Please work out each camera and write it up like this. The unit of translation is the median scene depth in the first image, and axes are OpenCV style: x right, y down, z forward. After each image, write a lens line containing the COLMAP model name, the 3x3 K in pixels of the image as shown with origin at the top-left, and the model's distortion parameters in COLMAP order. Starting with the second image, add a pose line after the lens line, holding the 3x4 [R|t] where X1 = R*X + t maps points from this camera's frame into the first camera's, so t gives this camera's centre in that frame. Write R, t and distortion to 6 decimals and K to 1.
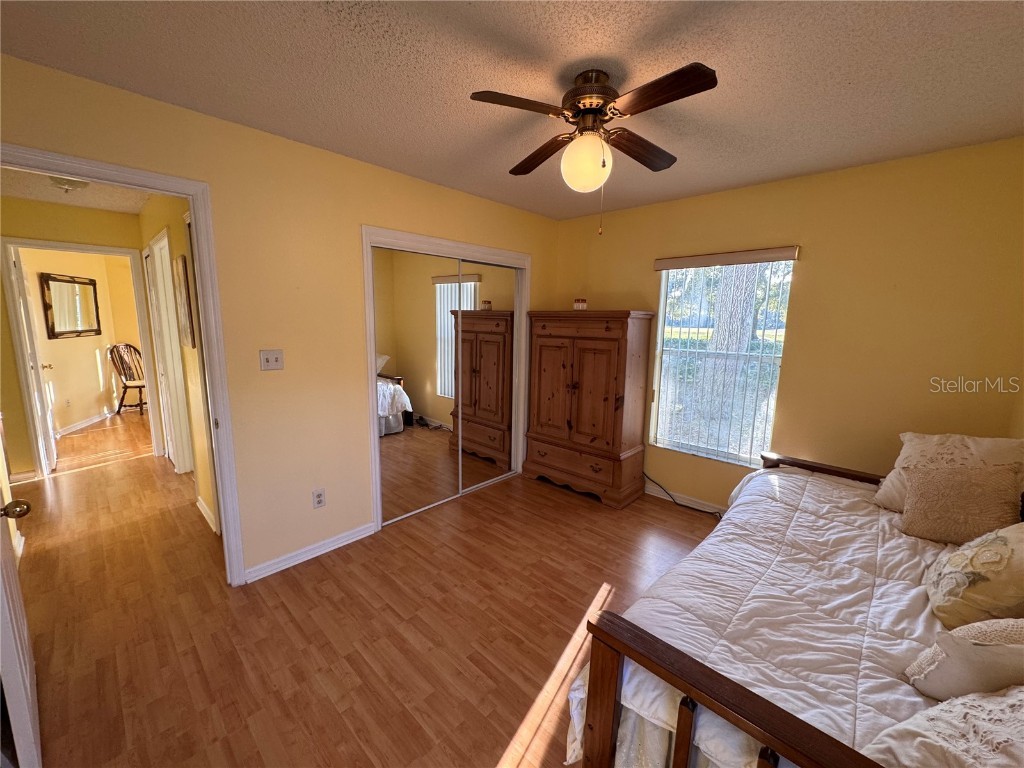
lens RADIAL K [[408.6, 0, 506.7], [0, 408.6, 384.7], [0, 0, 1]] dist [-0.001062, 0.000378]
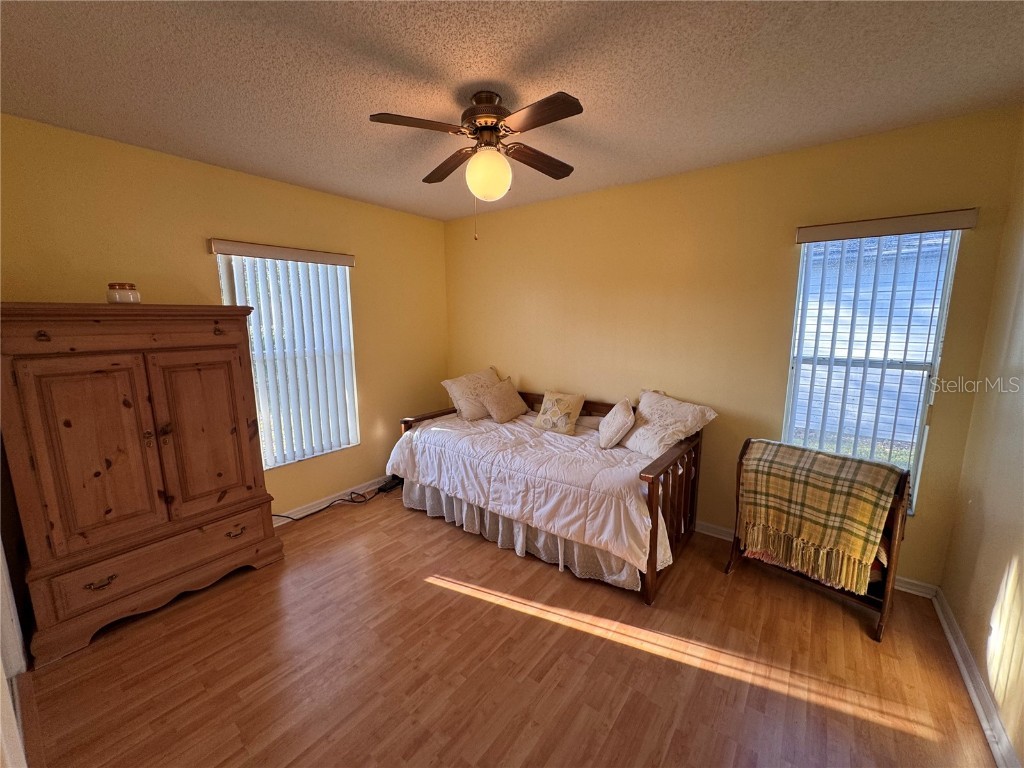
lens RADIAL K [[408.6, 0, 516.3], [0, 408.6, 383.8], [0, 0, 1]] dist [-0.001062, 0.000378]
pose [[-0.120999, -0.169731, 0.978034, -0.628783], [0.159971, 0.969061, 0.187965, -0.124154], [-0.979678, 0.179200, -0.090104, 0.719208]]
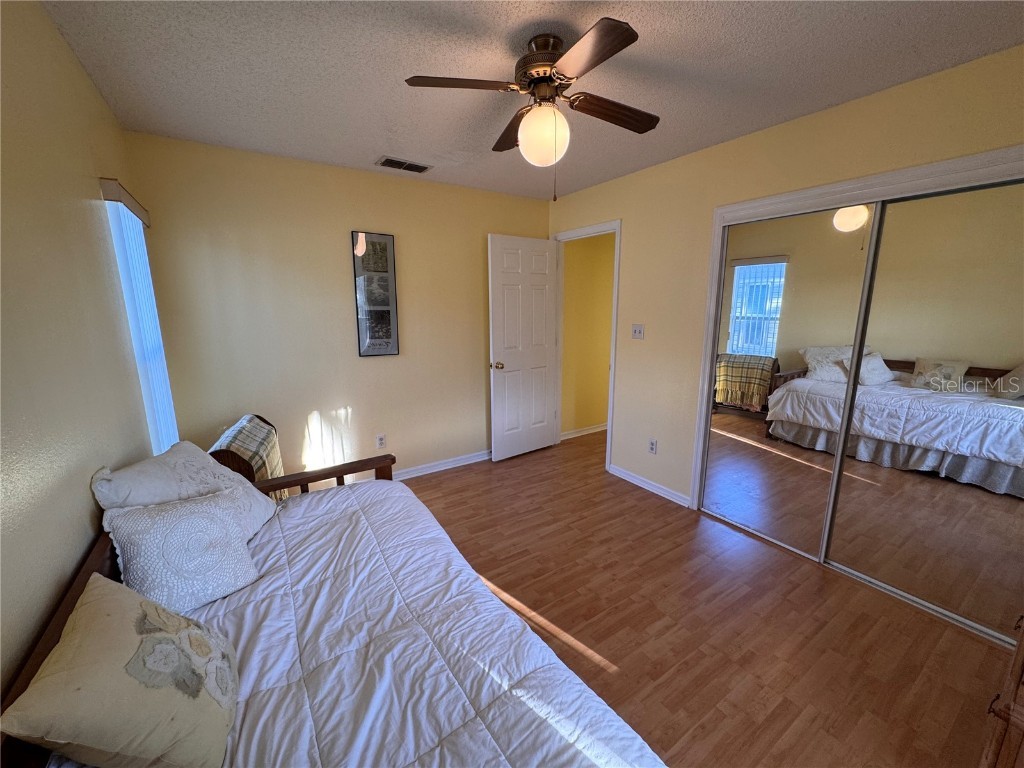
lens RADIAL K [[408.6, 0, 515.9], [0, 408.6, 383.4], [0, 0, 1]] dist [-0.001062, 0.000378]
pose [[-0.221161, 0.173987, -0.959592, 0.799603], [-0.154409, 0.965299, 0.210610, -0.105937], [0.962936, 0.194749, -0.186621, 0.789762]]
